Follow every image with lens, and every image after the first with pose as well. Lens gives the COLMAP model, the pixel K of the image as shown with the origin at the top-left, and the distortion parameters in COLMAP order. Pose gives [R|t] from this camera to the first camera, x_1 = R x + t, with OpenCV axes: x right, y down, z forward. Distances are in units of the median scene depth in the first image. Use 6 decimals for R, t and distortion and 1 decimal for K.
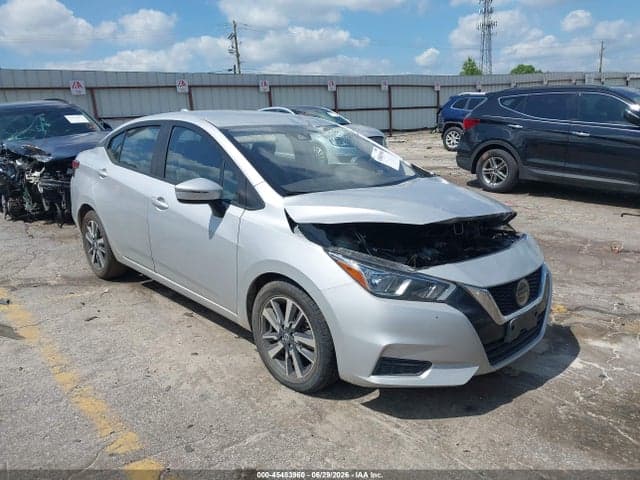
lens RADIAL K [[511.4, 0, 320.0], [0, 511.4, 240.0], [0, 0, 1]] dist [-0.002383, -0.003887]
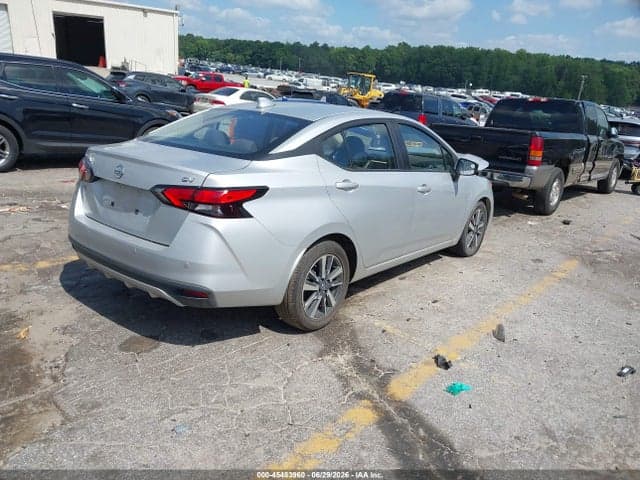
lens RADIAL K [[511.4, 0, 320.0], [0, 511.4, 240.0], [0, 0, 1]] dist [-0.002383, -0.003887]
pose [[-0.160218, -0.265181, 0.950794, -1.576205], [0.169706, 0.941494, 0.291185, -0.377385], [-0.972384, 0.208009, -0.105841, 1.486648]]
